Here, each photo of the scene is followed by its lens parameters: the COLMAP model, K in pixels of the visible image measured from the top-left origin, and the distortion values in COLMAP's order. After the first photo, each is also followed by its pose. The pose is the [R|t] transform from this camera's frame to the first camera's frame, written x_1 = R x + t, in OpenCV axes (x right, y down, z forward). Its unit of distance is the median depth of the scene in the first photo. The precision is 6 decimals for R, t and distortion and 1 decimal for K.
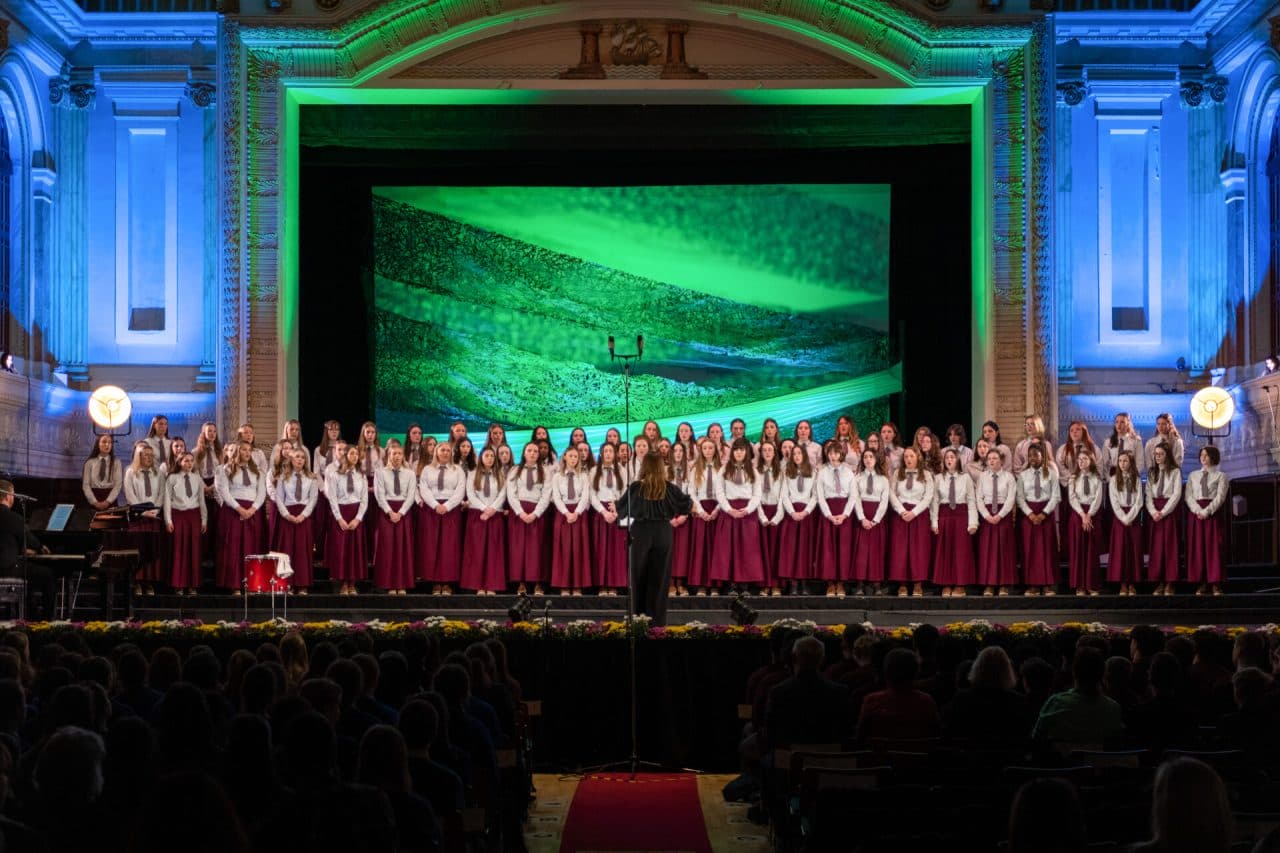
lens RADIAL K [[2058.3, 0, 640.0], [0, 2058.3, 426.5], [0, 0, 1]] dist [-0.003129, -0.088374]
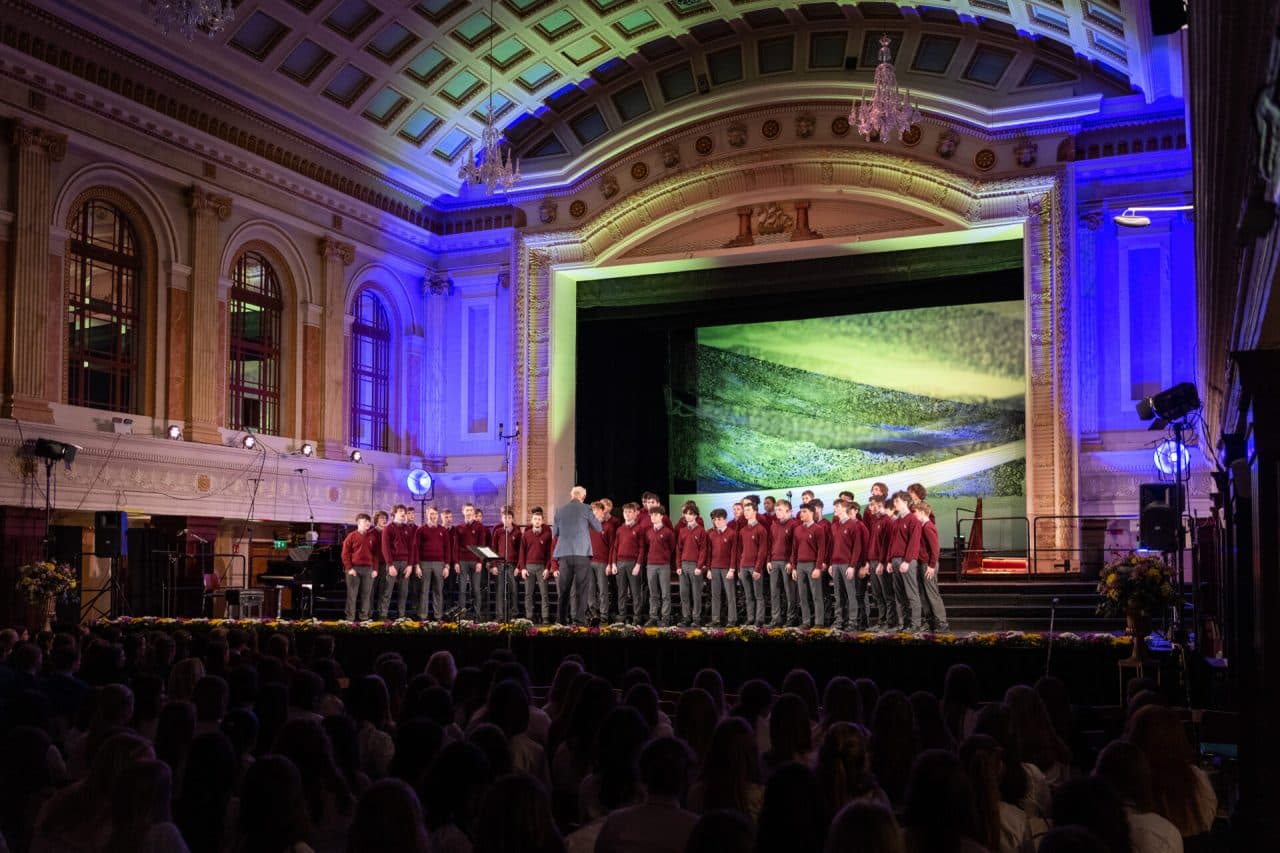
lens RADIAL K [[1314.7, 0, 640.0], [0, 1314.7, 426.5], [0, 0, 1]] dist [-0.018121, -0.008559]
pose [[0.920269, -0.044755, -0.388719, 0.263681], [0.025737, 0.998209, -0.053998, 0.005823], [0.390440, 0.039688, 0.919773, 0.126523]]
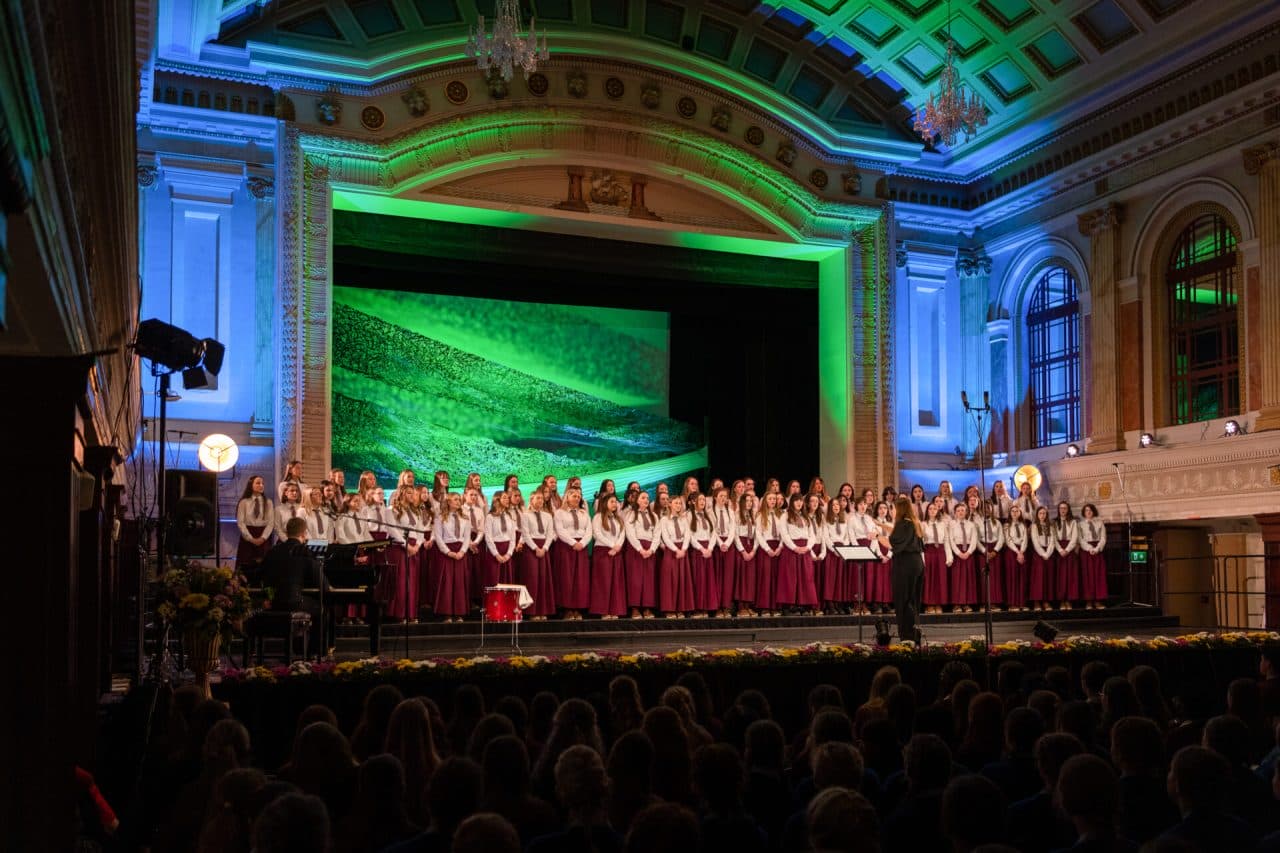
lens RADIAL K [[1243.6, 0, 691.0], [0, 1243.6, 490.4], [0, 0, 1]] dist [-0.019545, -0.005323]
pose [[0.915504, 0.021791, 0.401717, -0.266878], [-0.016799, 0.999732, -0.015945, 0.015289], [-0.401957, 0.007849, 0.915625, 0.268866]]
